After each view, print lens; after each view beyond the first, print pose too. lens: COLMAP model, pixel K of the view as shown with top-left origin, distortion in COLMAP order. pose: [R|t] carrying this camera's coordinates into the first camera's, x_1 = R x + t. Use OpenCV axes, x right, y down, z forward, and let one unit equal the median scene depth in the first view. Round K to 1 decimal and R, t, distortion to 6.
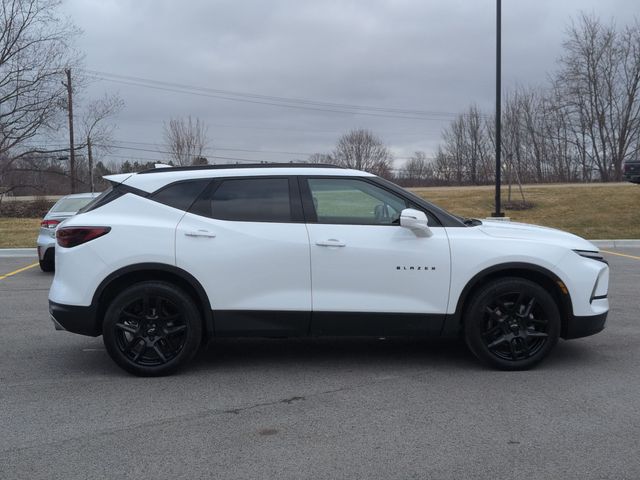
lens RADIAL K [[462.6, 0, 320.0], [0, 462.6, 240.0], [0, 0, 1]] dist [-0.001030, -0.002911]
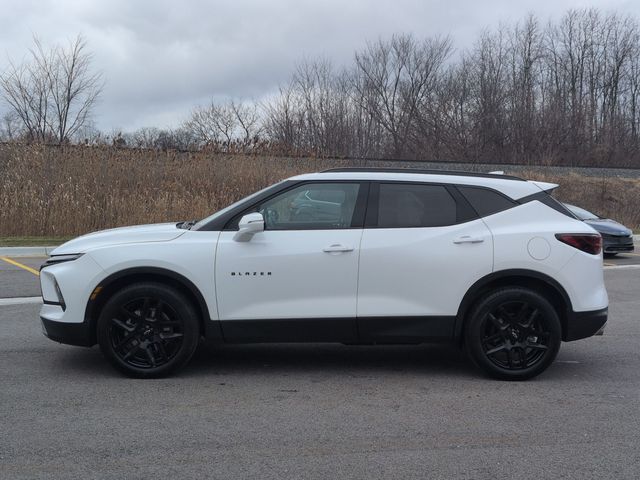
lens RADIAL K [[462.6, 0, 320.0], [0, 462.6, 240.0], [0, 0, 1]] dist [-0.001030, -0.002911]
pose [[0.996649, -0.000753, -0.081798, 0.104962], [-0.000164, 0.999937, -0.011197, -0.000046], [0.081802, 0.011173, 0.996586, 0.005019]]
